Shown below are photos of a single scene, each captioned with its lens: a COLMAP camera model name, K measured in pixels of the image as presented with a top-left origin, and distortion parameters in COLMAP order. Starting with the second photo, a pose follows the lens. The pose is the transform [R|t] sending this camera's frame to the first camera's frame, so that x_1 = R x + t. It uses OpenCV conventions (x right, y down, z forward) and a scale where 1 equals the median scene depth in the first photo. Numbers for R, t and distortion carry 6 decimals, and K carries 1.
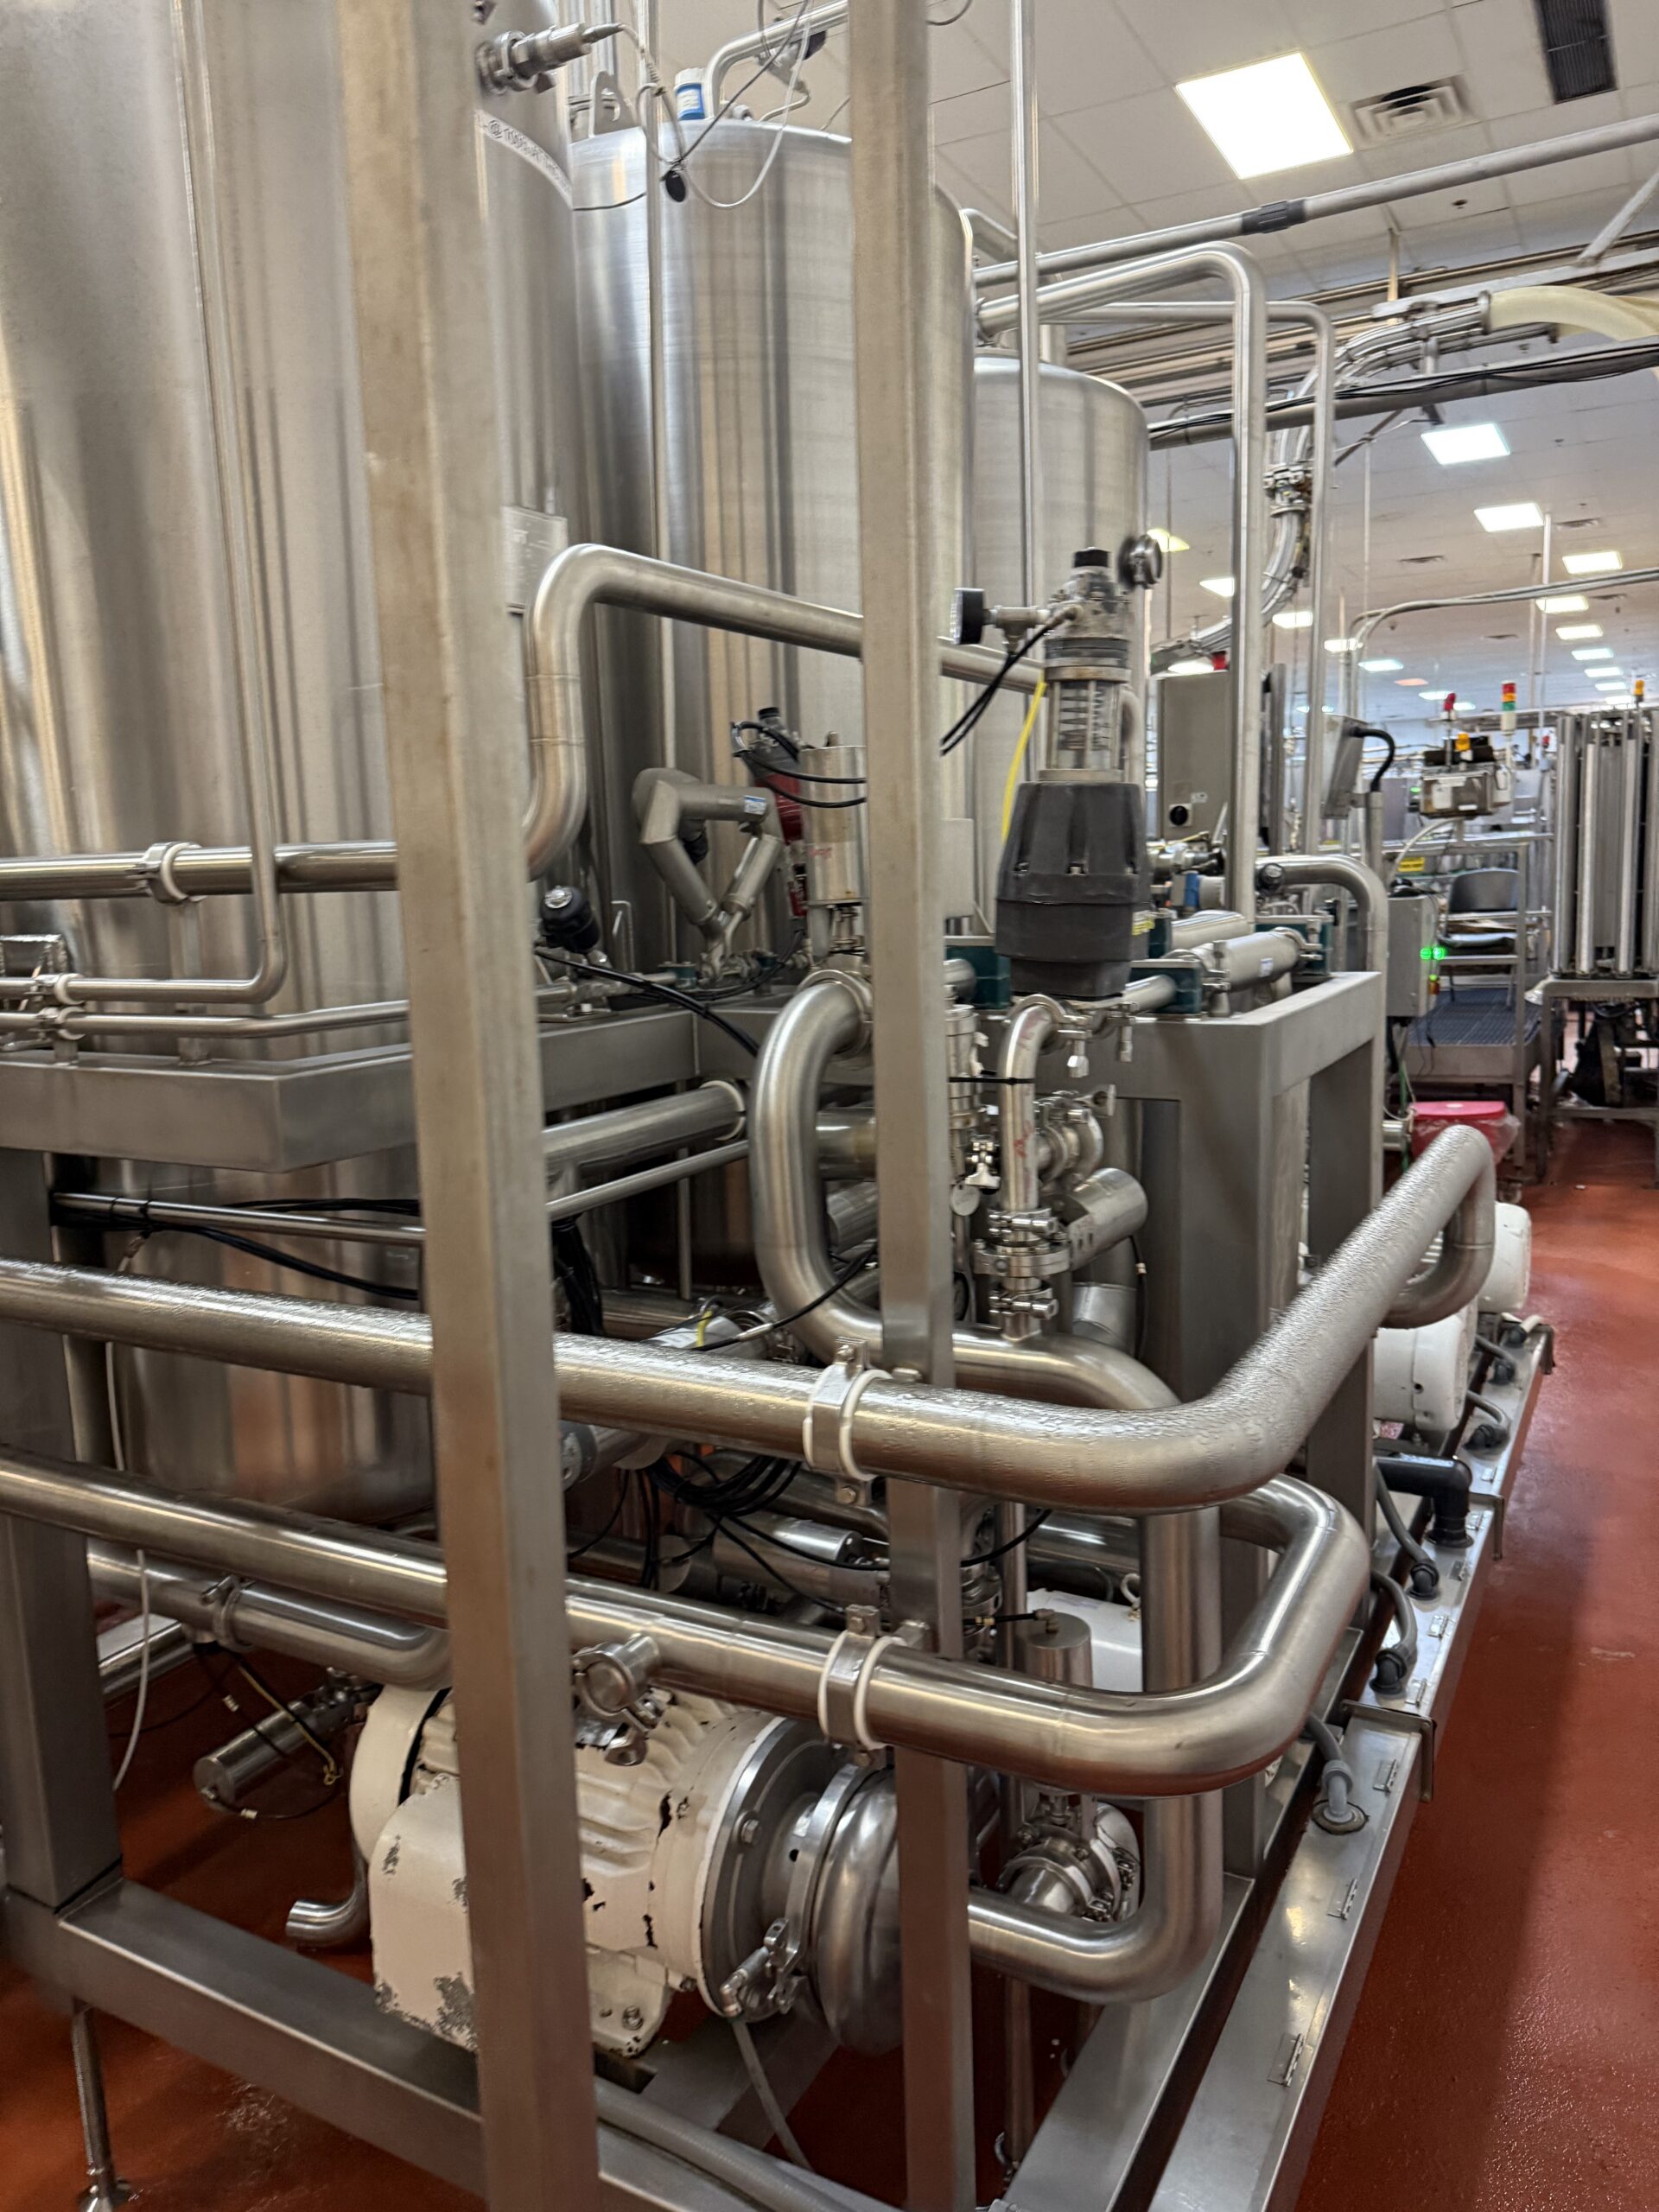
lens RADIAL K [[1556.9, 0, 826.2], [0, 1556.9, 1115.9], [0, 0, 1]] dist [0.077197, -0.104793]
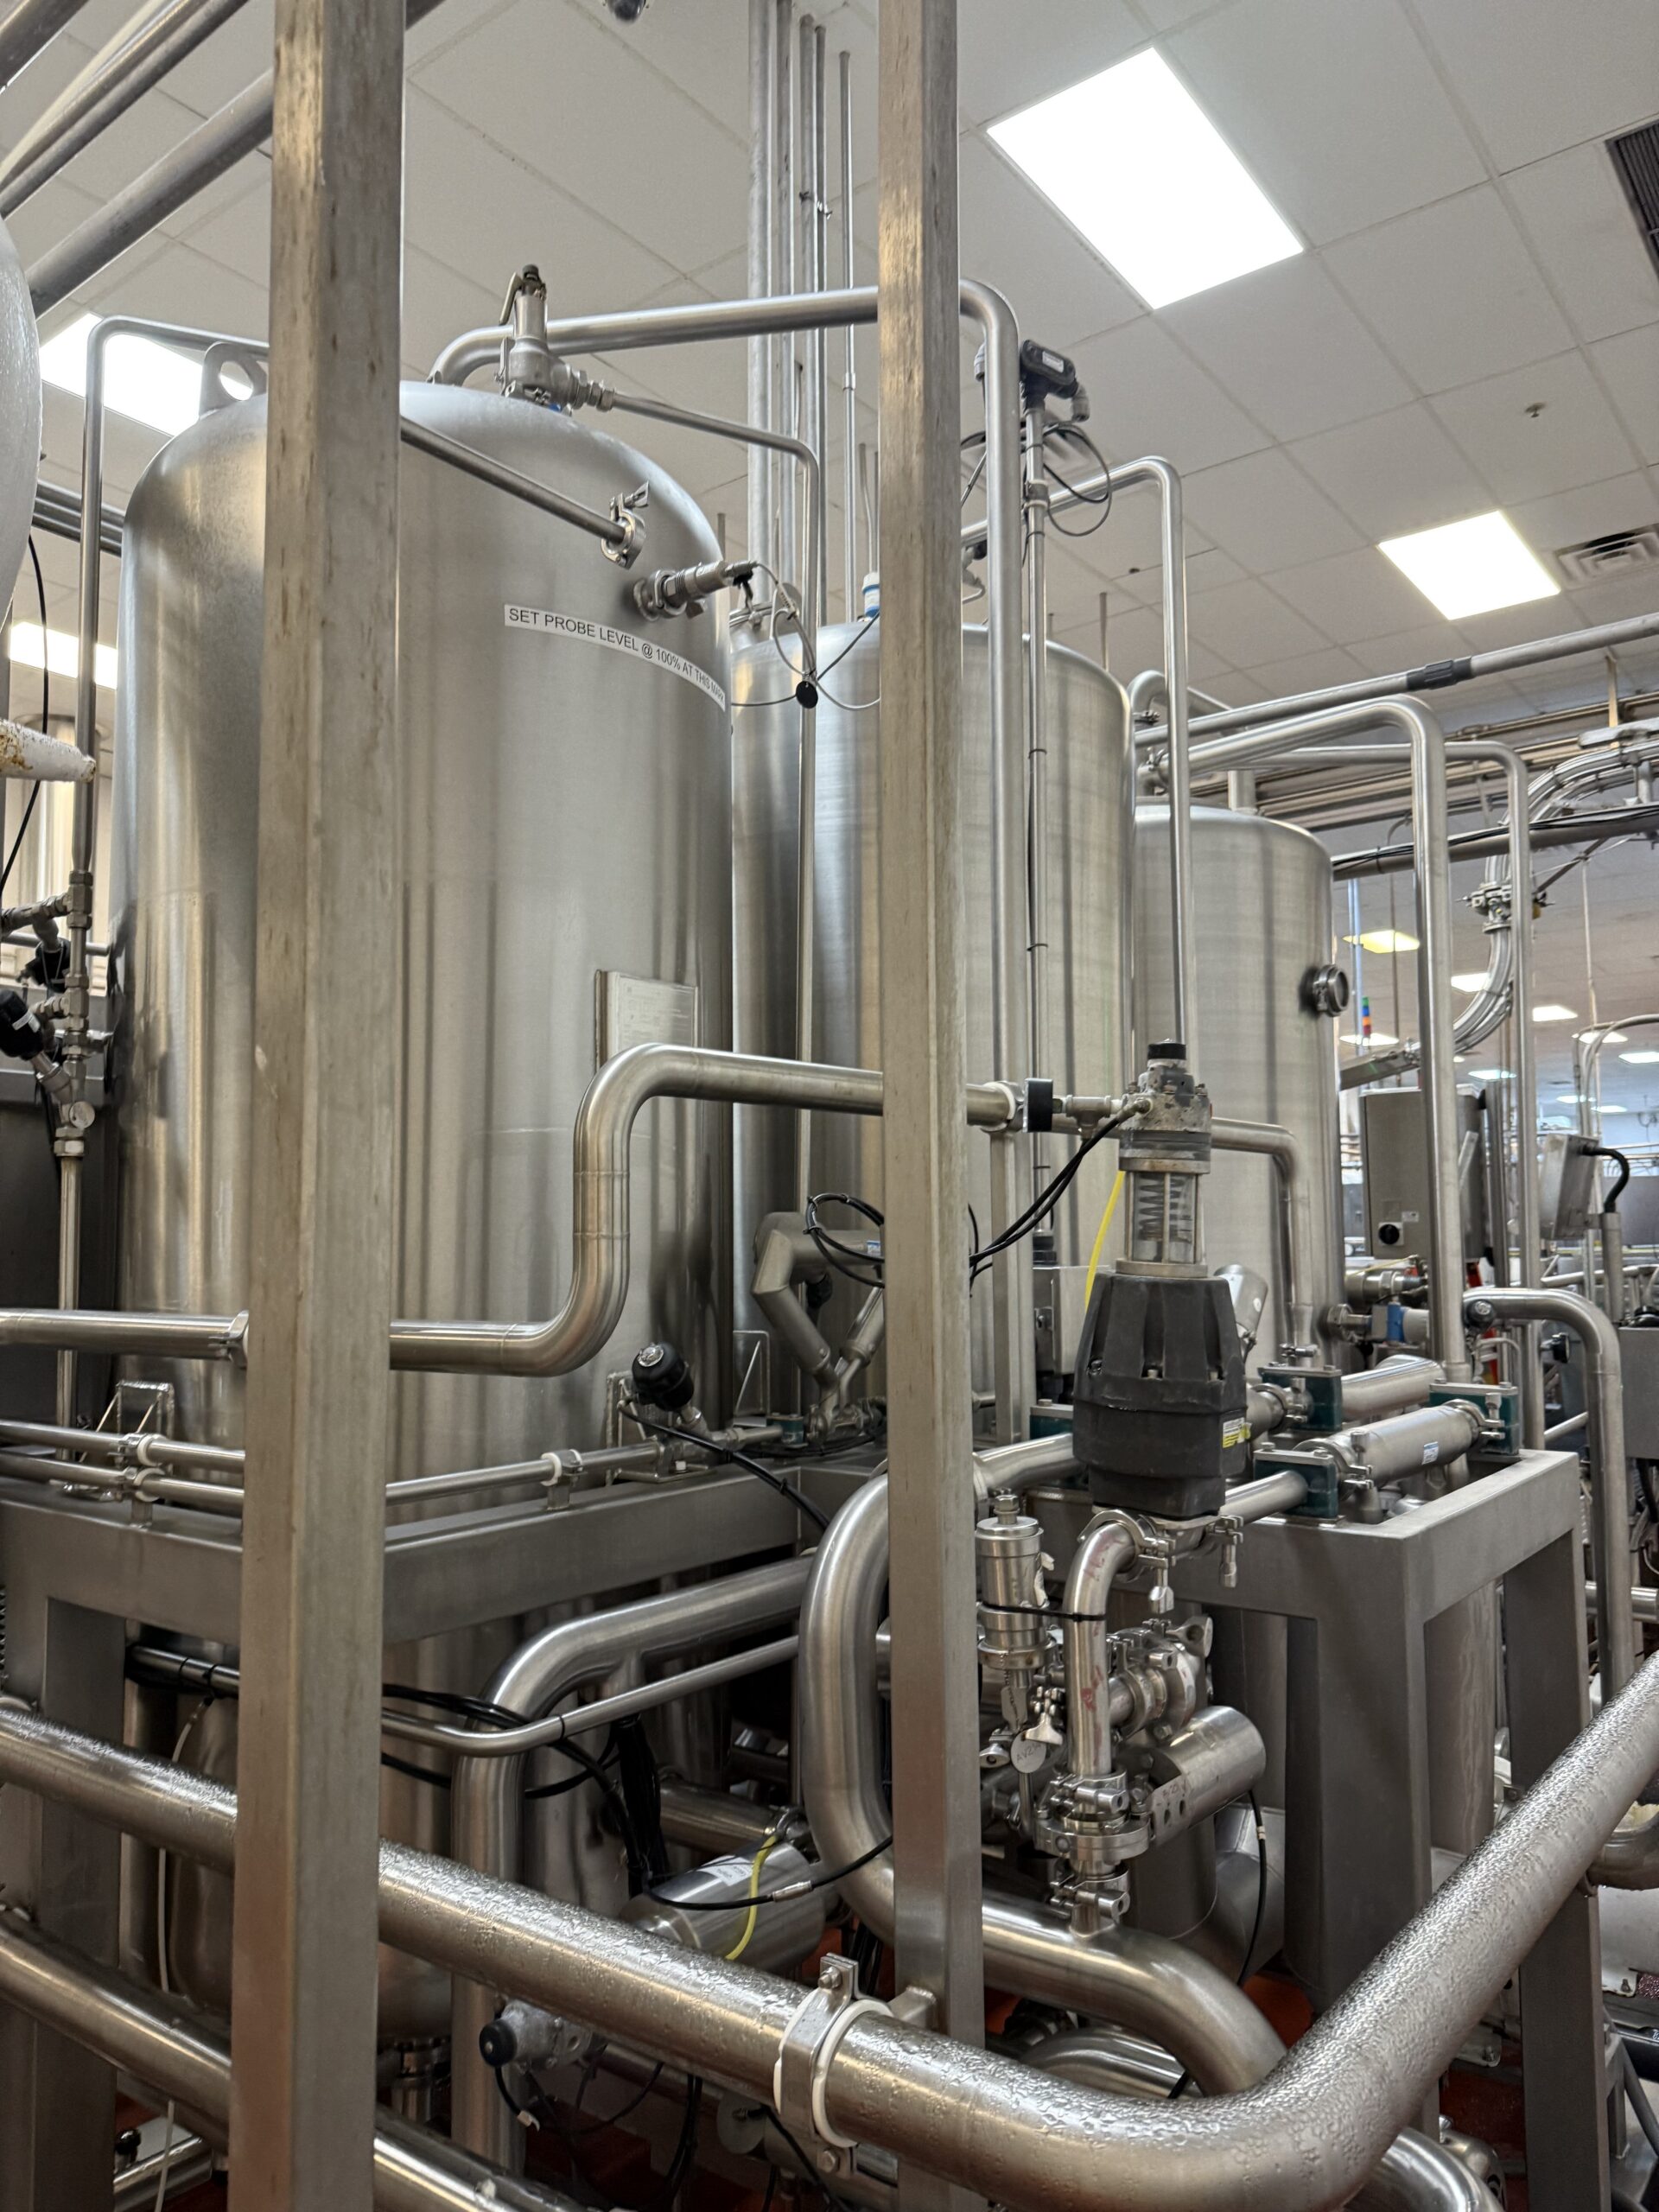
lens RADIAL K [[1556.6, 0, 820.5], [0, 1556.6, 1136.0], [0, 0, 1]] dist [0.140203, -0.273428]
pose [[0.988288, 0.009421, -0.152306, 0.090744], [-0.043456, 0.974140, -0.221727, -0.069433], [0.146279, 0.225749, 0.963141, 0.047350]]
